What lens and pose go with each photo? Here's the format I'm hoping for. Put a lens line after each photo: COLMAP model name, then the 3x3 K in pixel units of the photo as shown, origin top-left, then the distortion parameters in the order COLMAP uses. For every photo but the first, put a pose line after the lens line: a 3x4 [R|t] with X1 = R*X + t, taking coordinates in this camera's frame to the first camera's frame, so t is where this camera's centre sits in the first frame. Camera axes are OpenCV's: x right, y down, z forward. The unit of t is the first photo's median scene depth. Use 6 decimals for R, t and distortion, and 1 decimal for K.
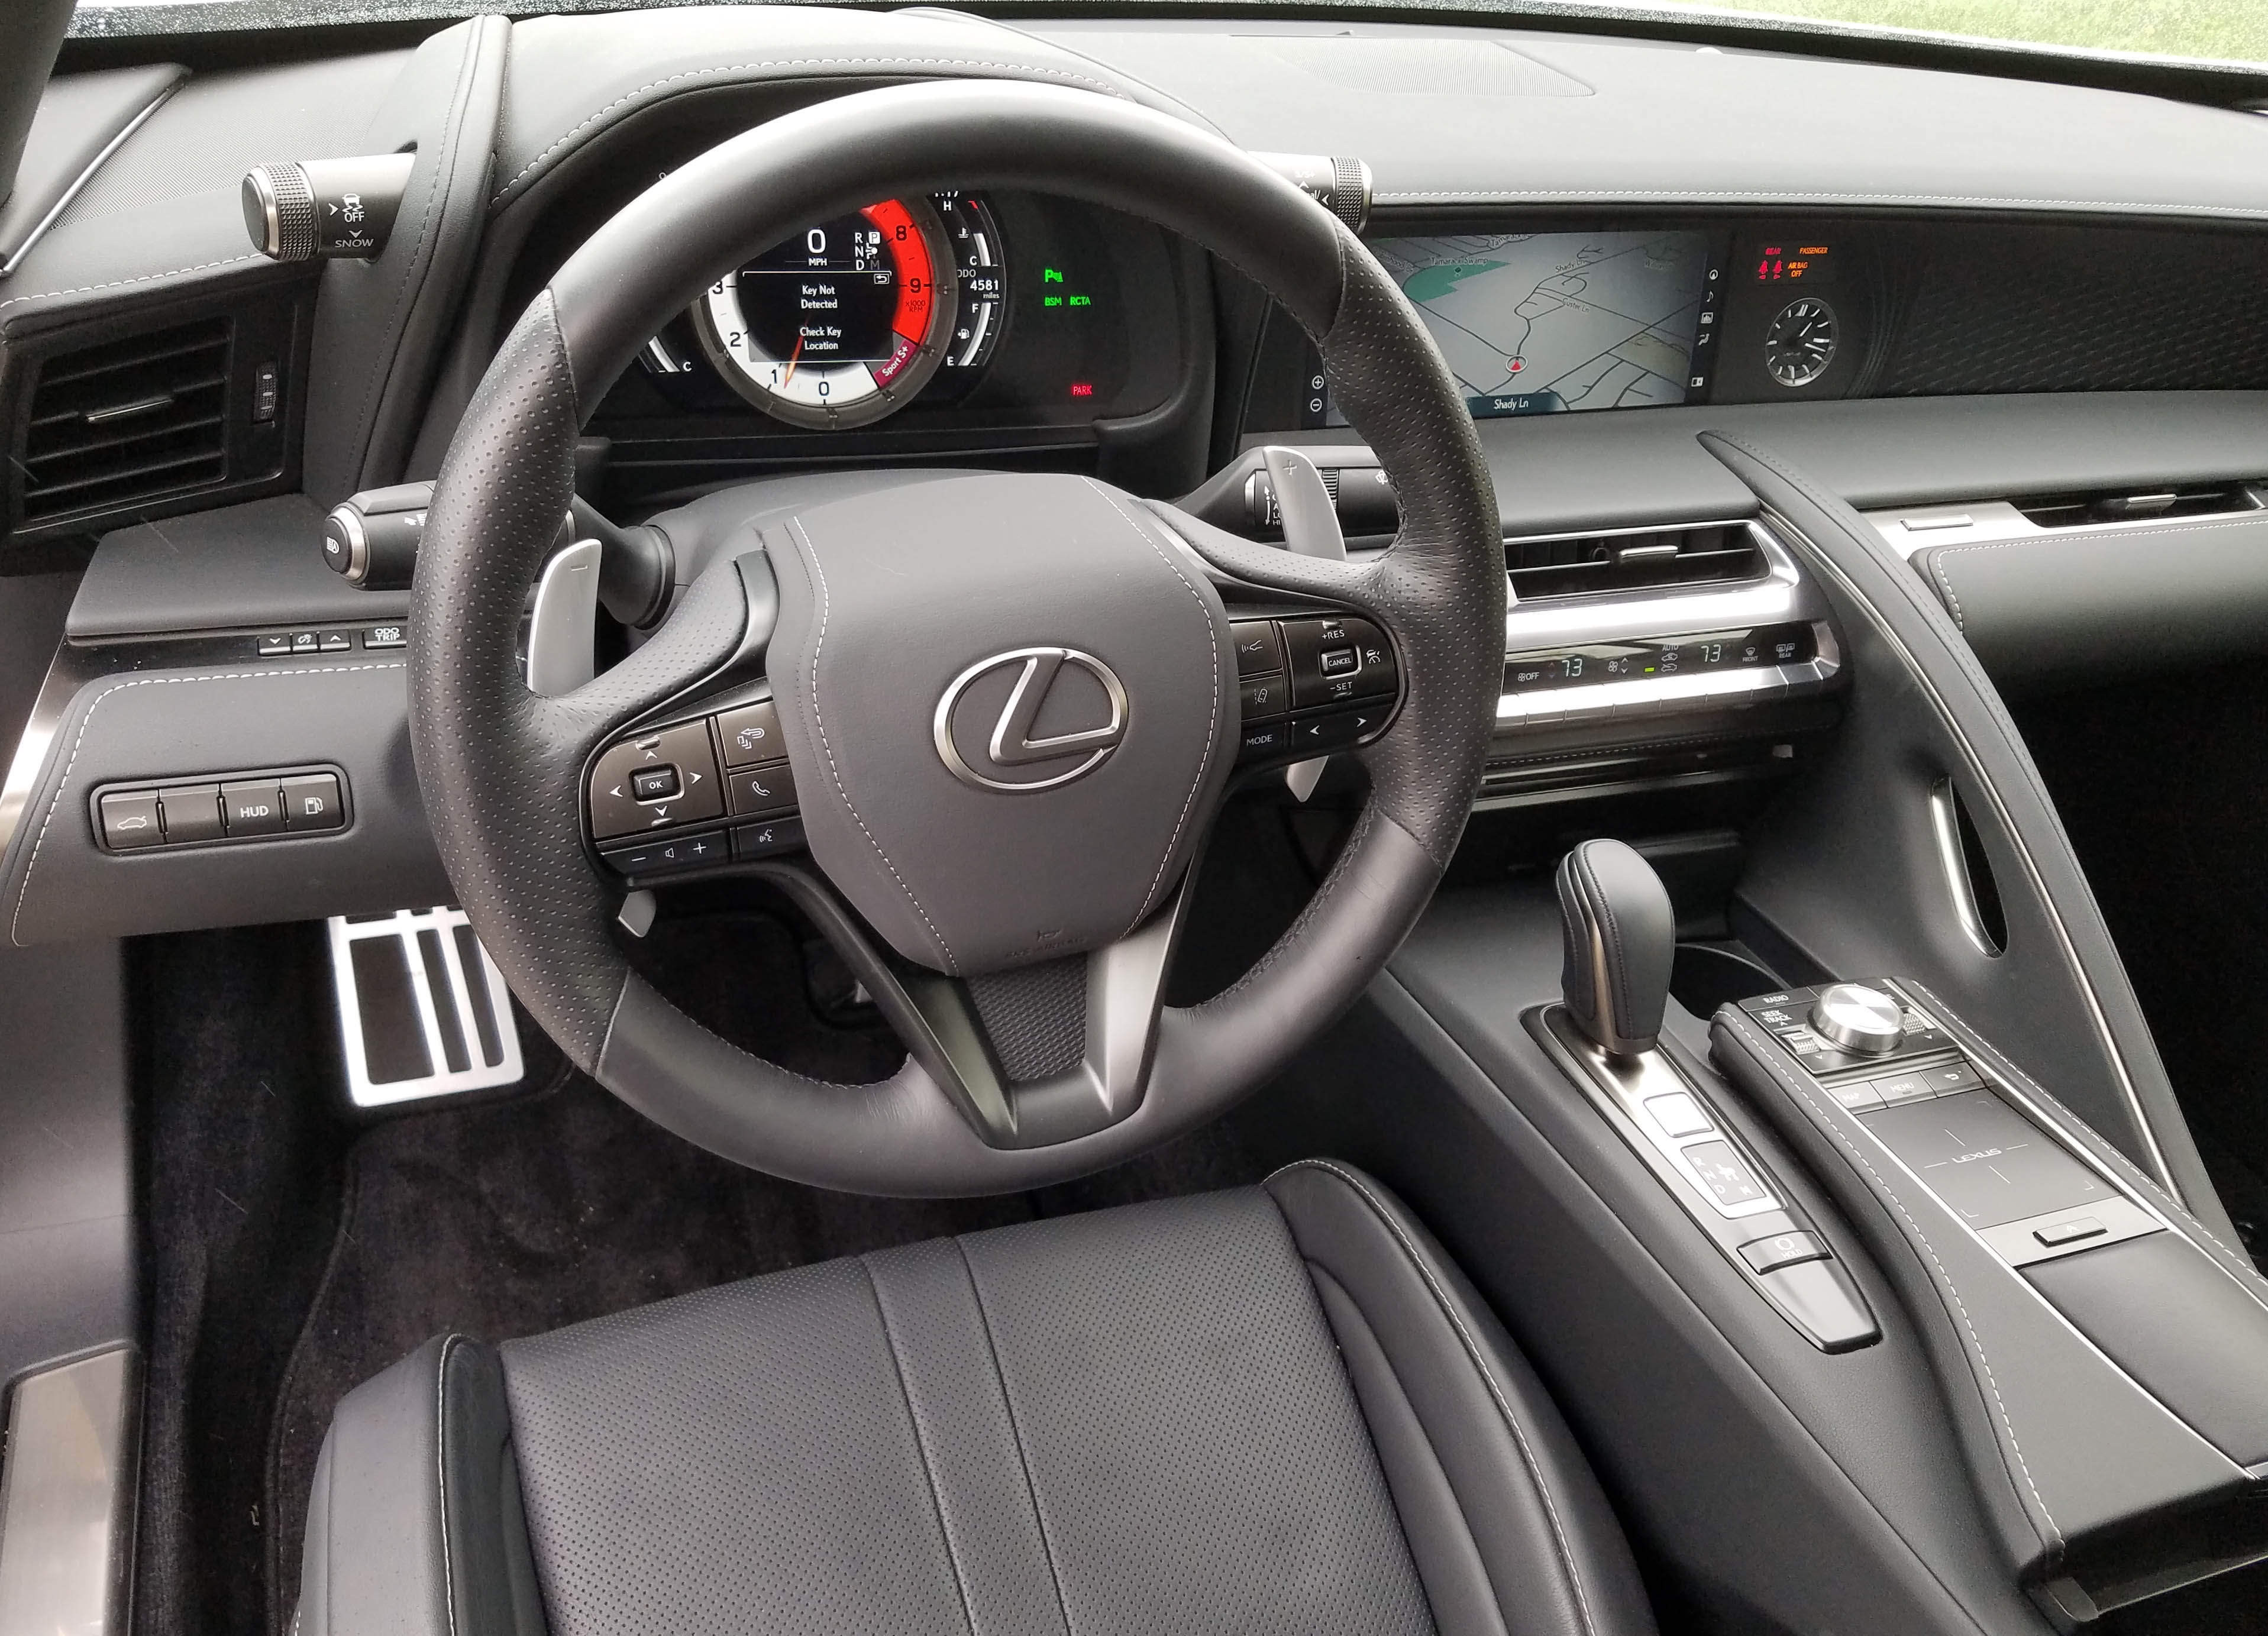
lens RADIAL K [[2016.6, 0, 1048.8], [0, 2016.6, 818.8], [0, 0, 1]] dist [0.290093, -0.847422]
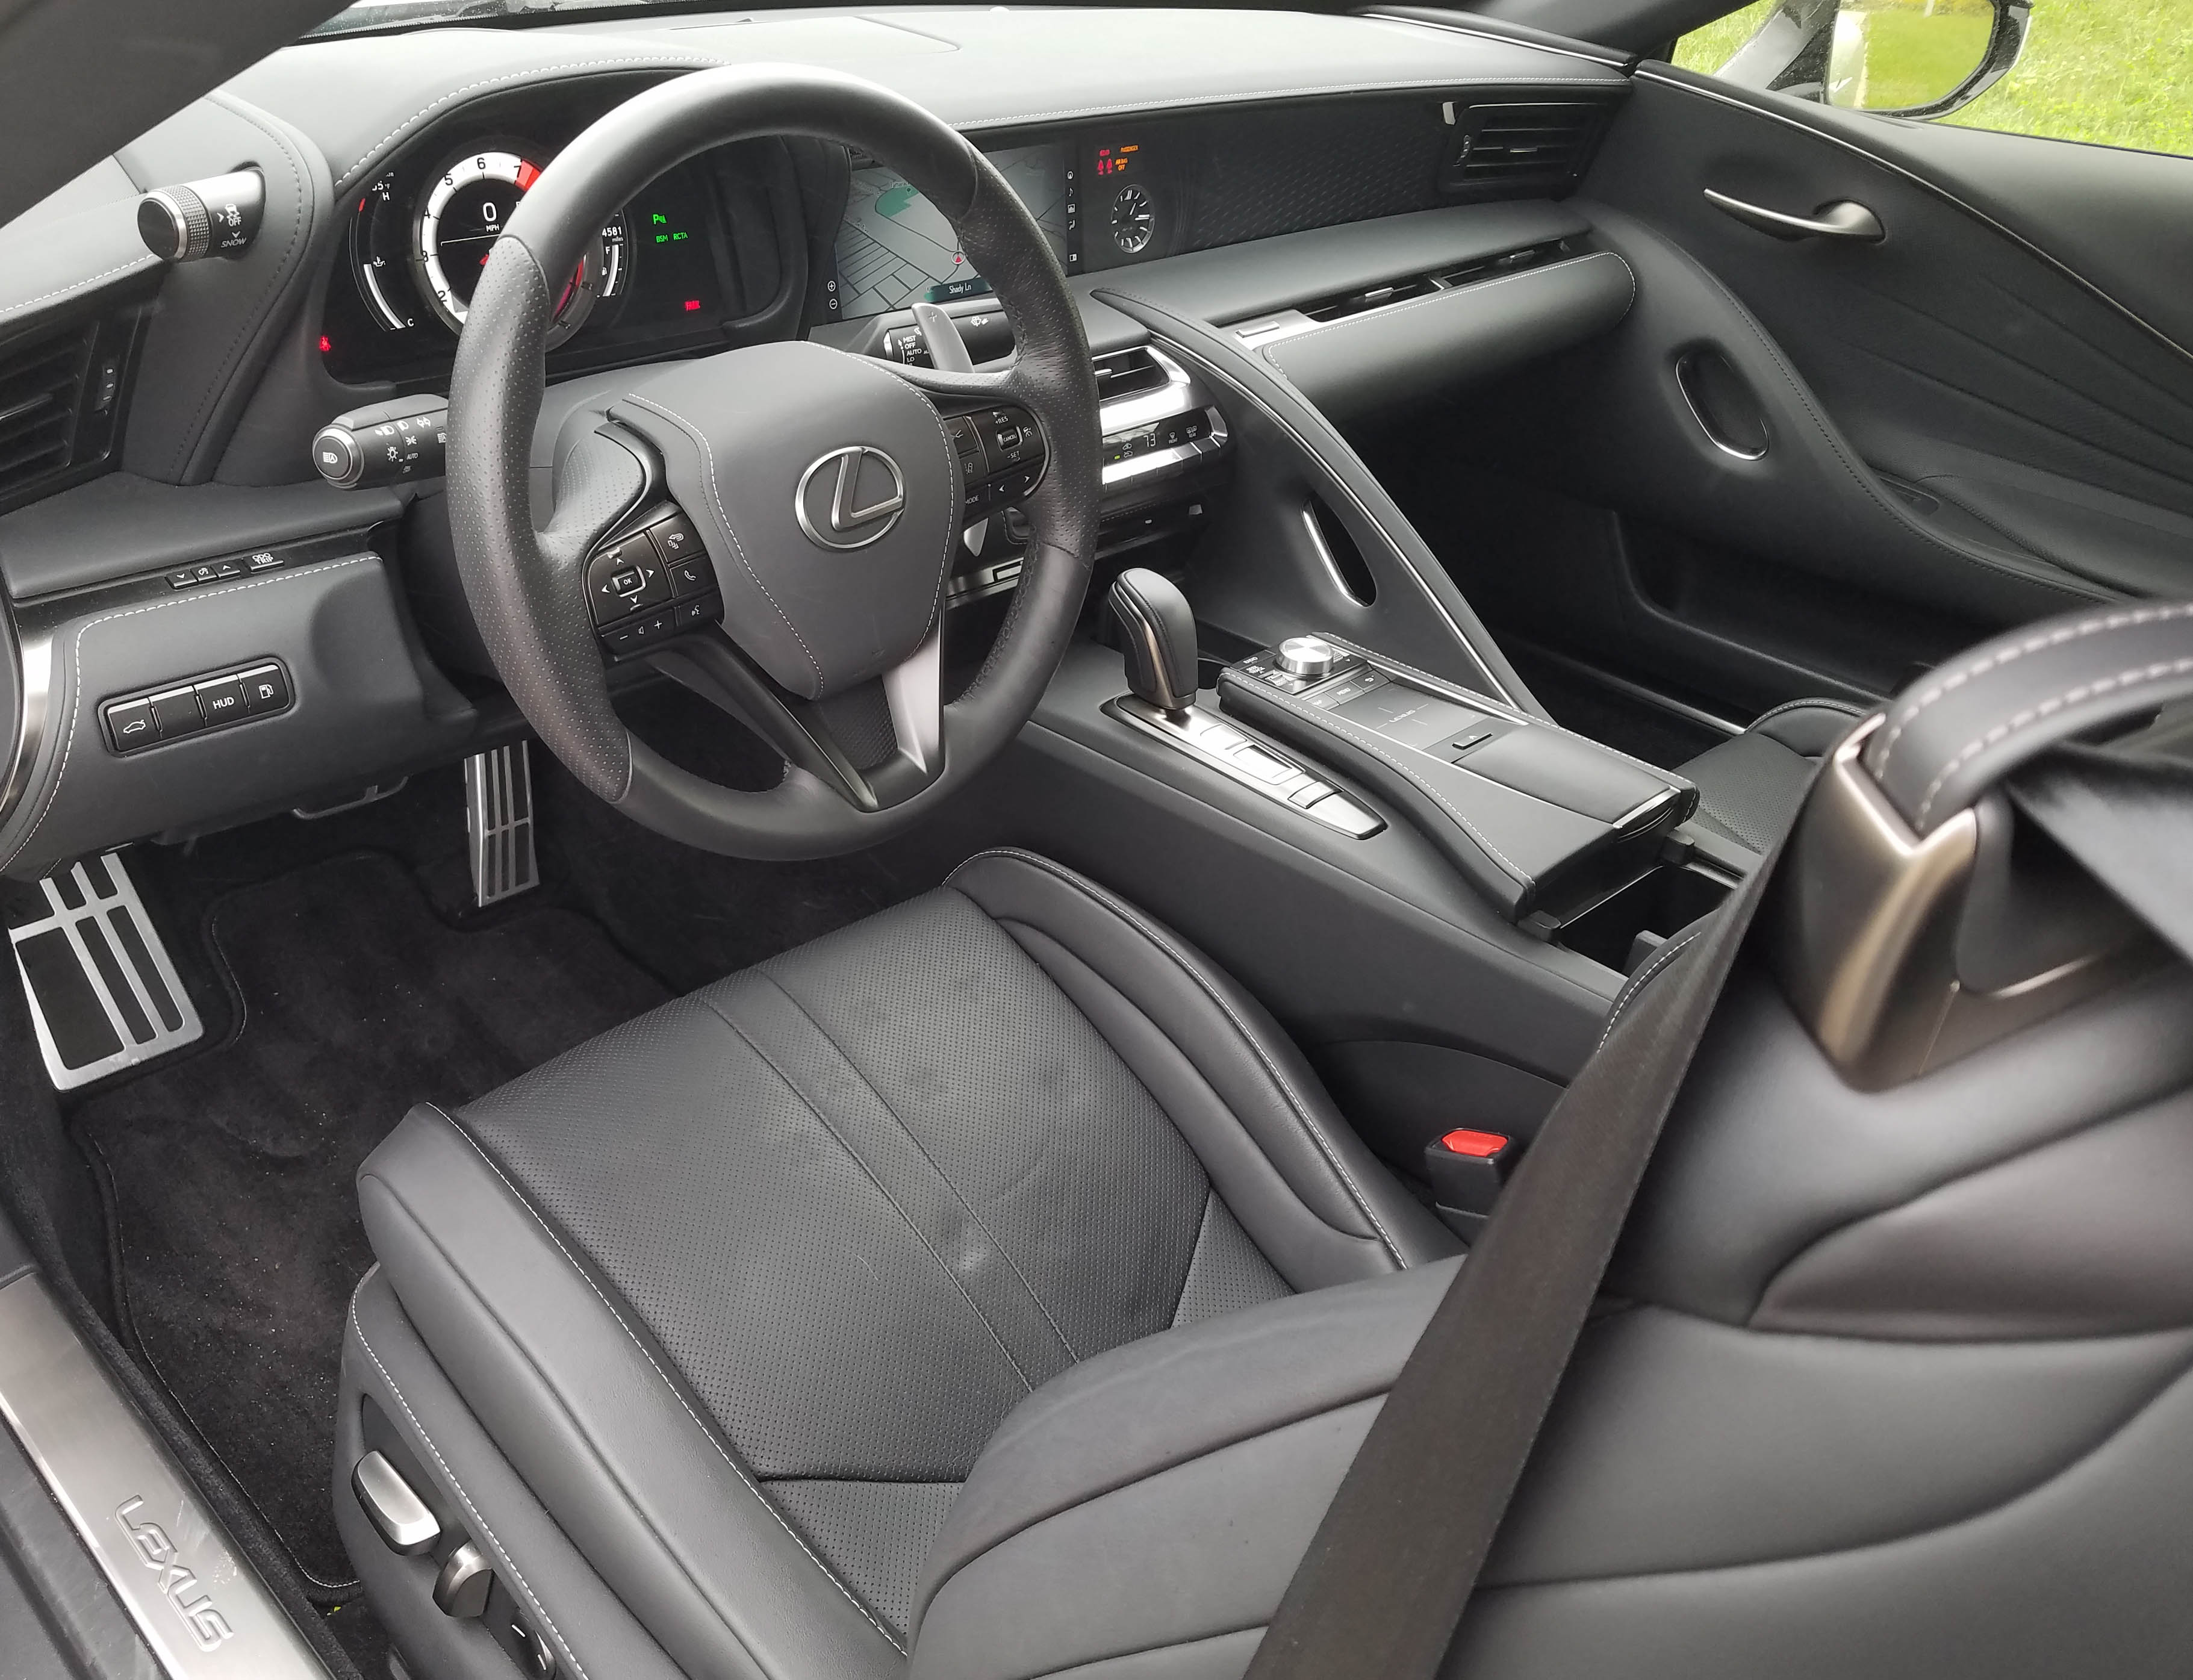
lens RADIAL K [[2012.4, 0, 1096.5], [0, 2012.4, 840.0], [0, 0, 1]] dist [0.212966, -0.434470]
pose [[0.900459, -0.235809, 0.365470, -0.320605], [0.228399, 0.971457, 0.064065, 0.099591], [-0.370146, 0.025785, 0.928616, -0.311274]]
